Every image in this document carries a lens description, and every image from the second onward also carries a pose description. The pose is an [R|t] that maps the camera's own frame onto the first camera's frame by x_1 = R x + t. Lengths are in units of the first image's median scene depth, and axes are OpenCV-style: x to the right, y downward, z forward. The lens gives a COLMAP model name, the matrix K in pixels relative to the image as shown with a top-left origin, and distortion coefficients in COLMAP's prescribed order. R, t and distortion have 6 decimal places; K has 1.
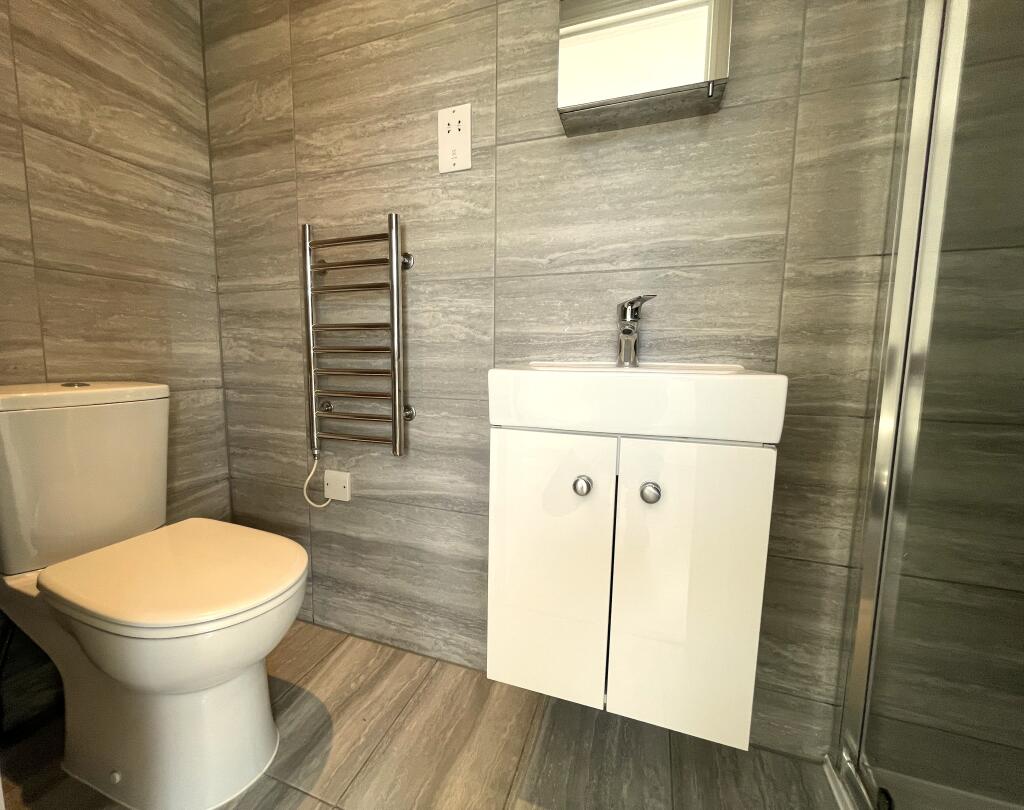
lens RADIAL K [[476.5, 0, 510.0], [0, 476.5, 412.2], [0, 0, 1]] dist [-0.001914, -0.001342]
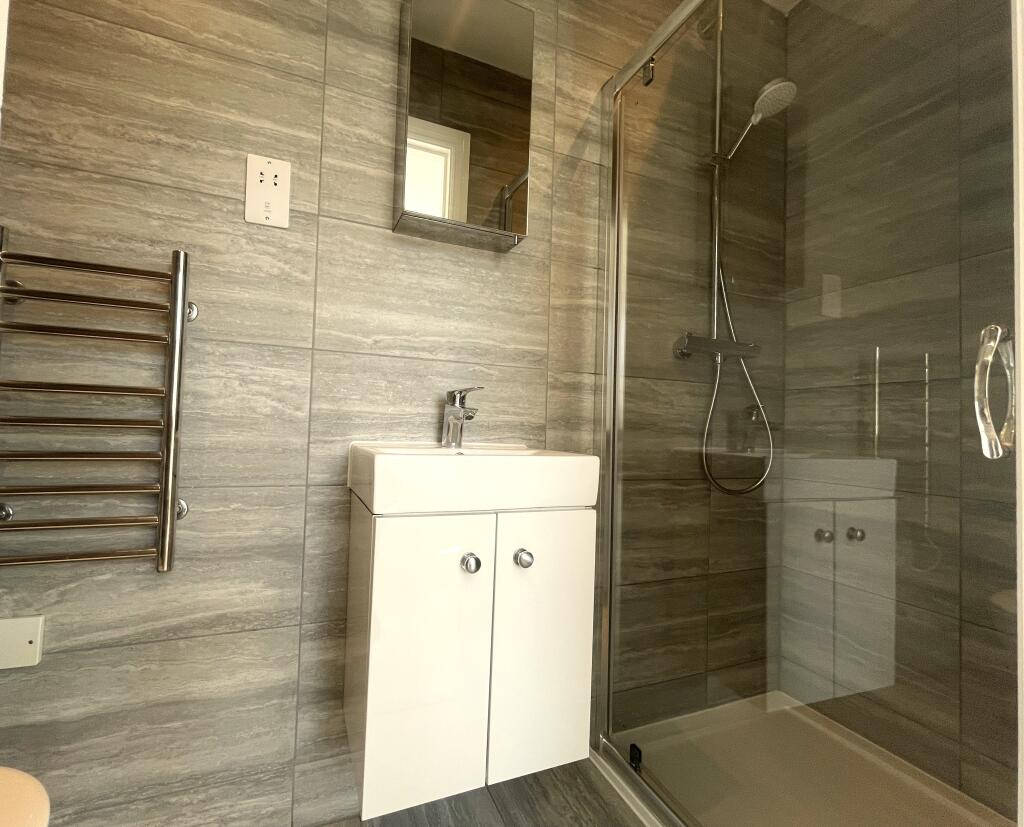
lens RADIAL K [[462.3, 0, 507.6], [0, 462.3, 410.3], [0, 0, 1]] dist [-0.000319, -0.002162]
pose [[0.713135, 0.045615, 0.699541, -0.384077], [0.053482, 0.991432, -0.119170, -0.041048], [-0.698984, 0.122397, 0.704585, 0.129204]]
